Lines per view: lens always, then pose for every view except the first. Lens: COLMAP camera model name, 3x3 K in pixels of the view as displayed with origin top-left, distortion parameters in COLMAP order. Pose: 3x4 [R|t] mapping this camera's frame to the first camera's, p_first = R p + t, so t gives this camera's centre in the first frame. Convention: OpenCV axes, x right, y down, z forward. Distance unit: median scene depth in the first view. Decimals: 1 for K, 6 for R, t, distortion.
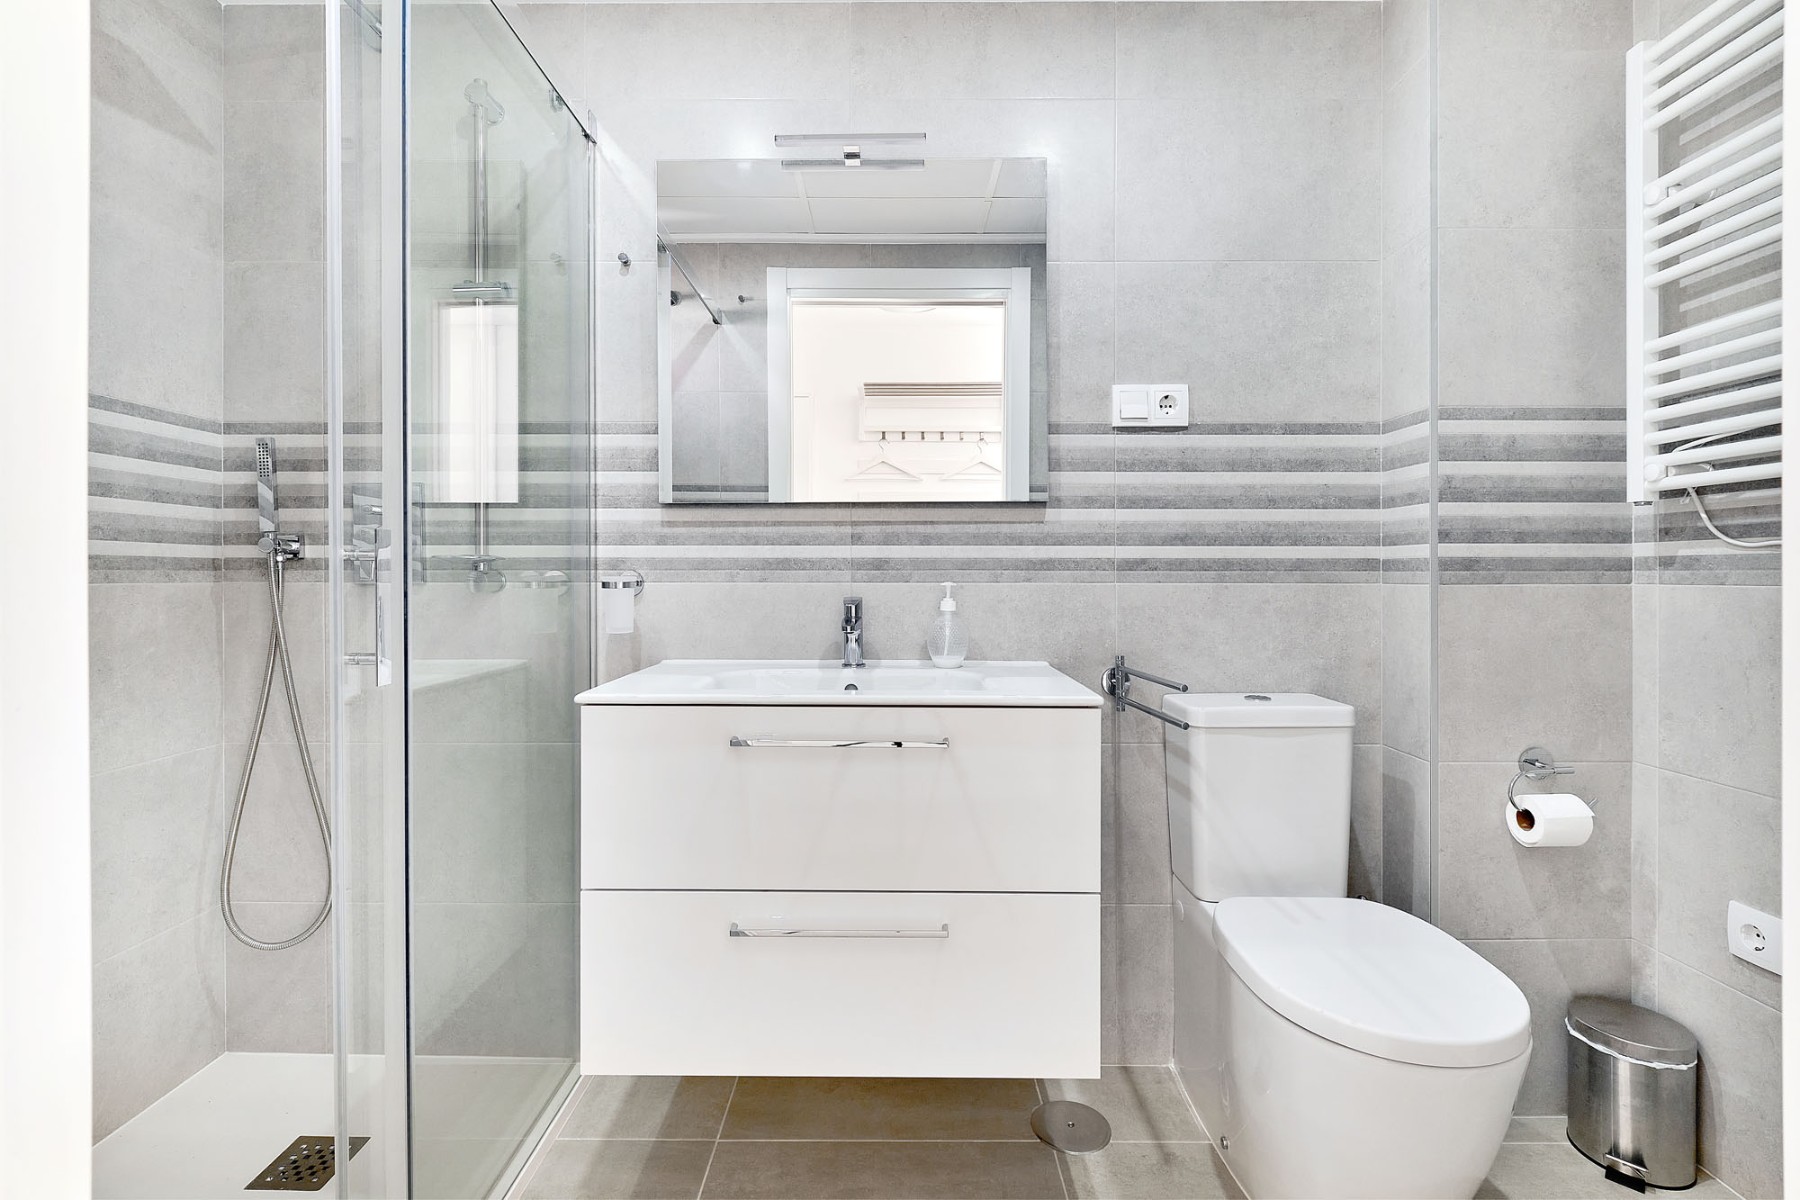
lens RADIAL K [[806.0, 0, 905.8], [0, 806.0, 569.8], [0, 0, 1]] dist [0.001848, -0.004963]
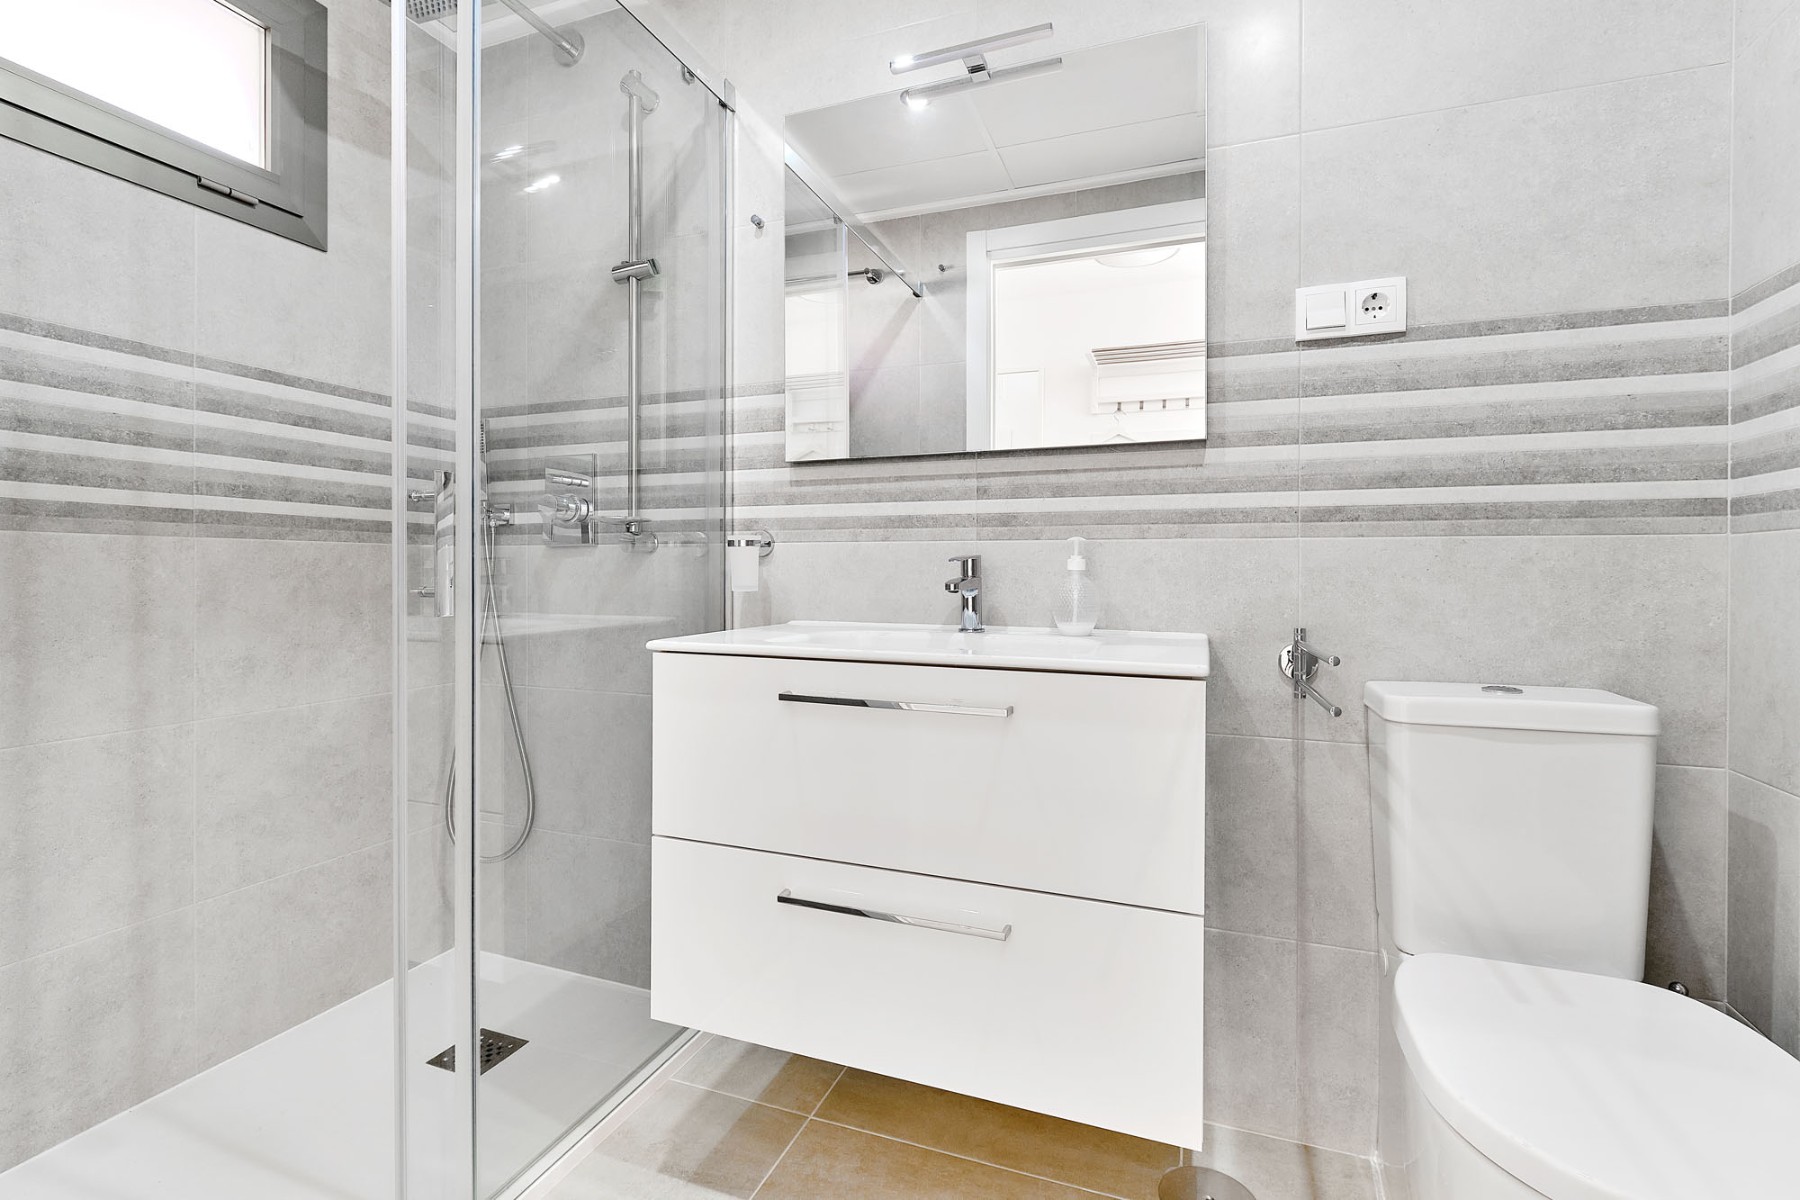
lens RADIAL K [[806.0, 0, 905.8], [0, 806.0, 569.8], [0, 0, 1]] dist [0.001848, -0.004963]
pose [[0.938046, 0.001287, -0.346509, 0.172315], [0.000731, 0.999984, 0.005692, 0.043274], [0.346510, -0.005592, 0.938030, 0.120403]]
